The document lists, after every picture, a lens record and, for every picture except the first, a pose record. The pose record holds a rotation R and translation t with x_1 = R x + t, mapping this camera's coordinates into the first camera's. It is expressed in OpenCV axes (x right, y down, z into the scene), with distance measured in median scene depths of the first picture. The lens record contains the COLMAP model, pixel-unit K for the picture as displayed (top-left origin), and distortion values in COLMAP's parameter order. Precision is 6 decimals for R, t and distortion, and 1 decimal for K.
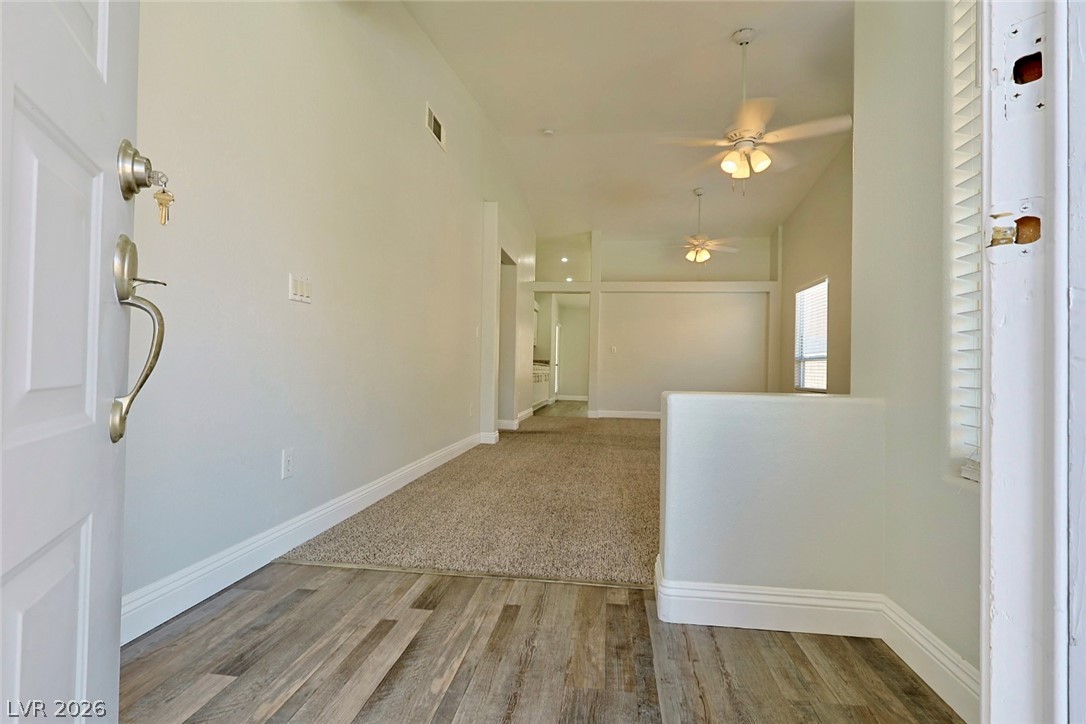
lens RADIAL K [[528.1, 0, 543.0], [0, 528.1, 362.0], [0, 0, 1]] dist [-0.001569, 0.000394]
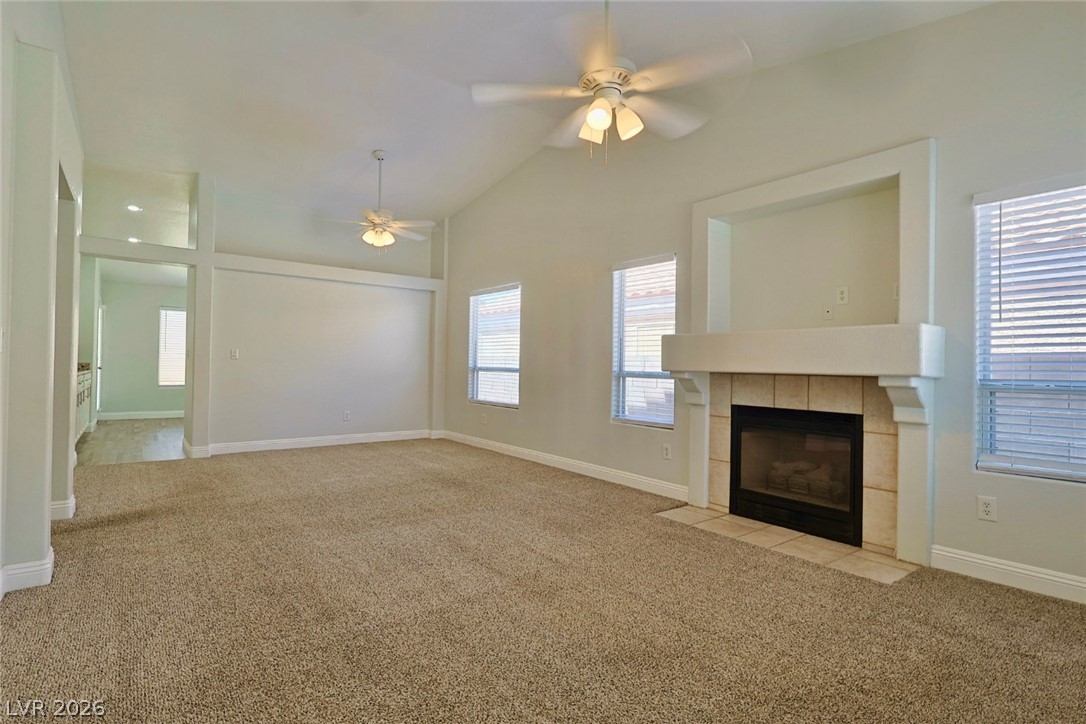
lens RADIAL K [[528.1, 0, 543.0], [0, 528.1, 362.0], [0, 0, 1]] dist [-0.001569, 0.000394]
pose [[0.709834, -0.004834, 0.704352, -0.073841], [-0.012725, 0.999725, 0.019685, -0.036463], [-0.704254, -0.022936, 0.709578, 0.263169]]
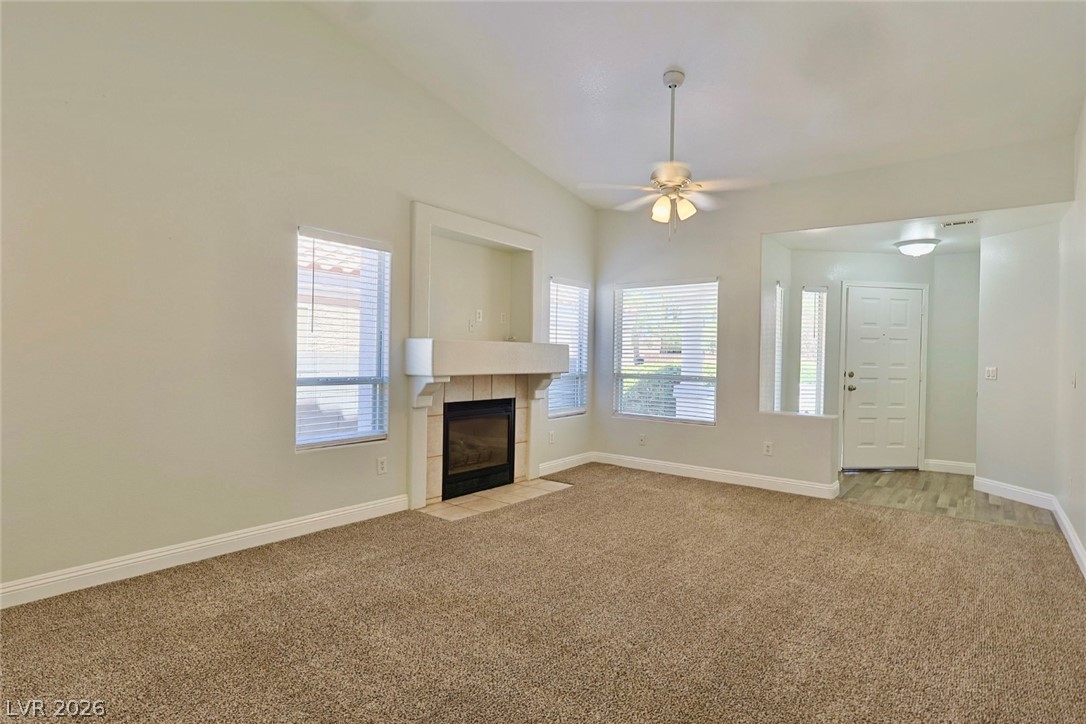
lens RADIAL K [[557.3, 0, 543.0], [0, 557.3, 359.3], [0, 0, 1]] dist [-0.002378, -0.000429]
pose [[-0.851409, -0.038340, 0.523099, 0.016224], [-0.042123, 0.999102, 0.004668, -0.041852], [-0.522808, -0.018060, -0.852259, 0.972367]]
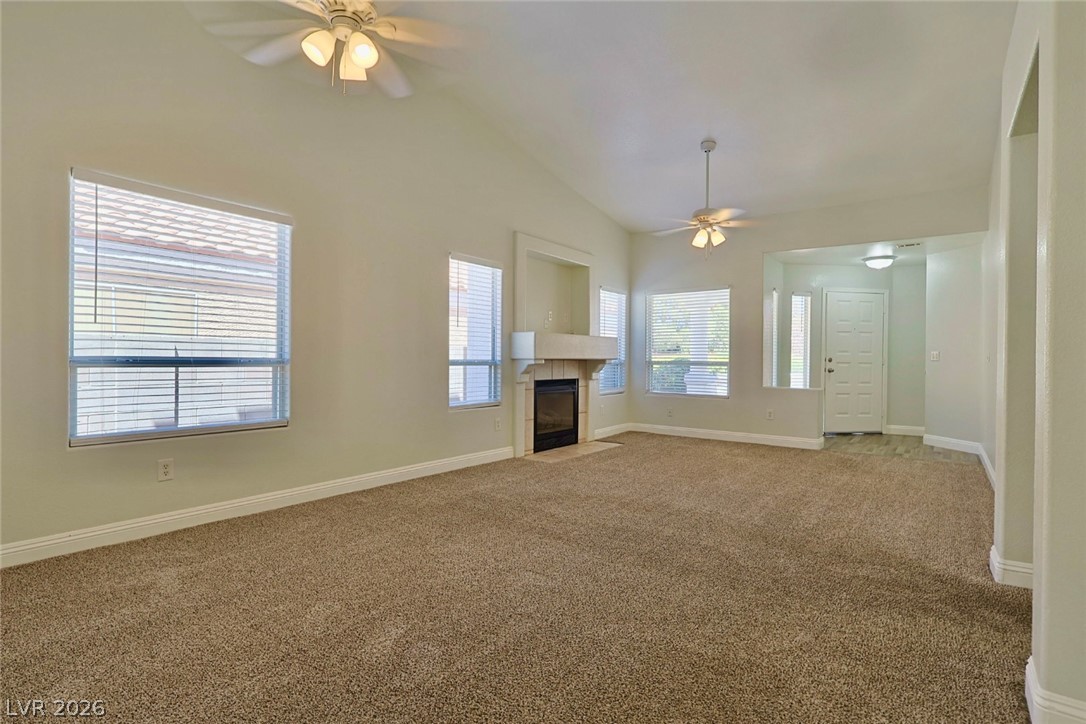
lens RADIAL K [[528.1, 0, 543.0], [0, 528.1, 362.0], [0, 0, 1]] dist [-0.001569, 0.000394]
pose [[-0.863268, -0.030029, 0.503852, 0.023117], [-0.032792, 0.999456, 0.003383, -0.016526], [-0.503679, -0.013602, -0.863784, 1.177764]]
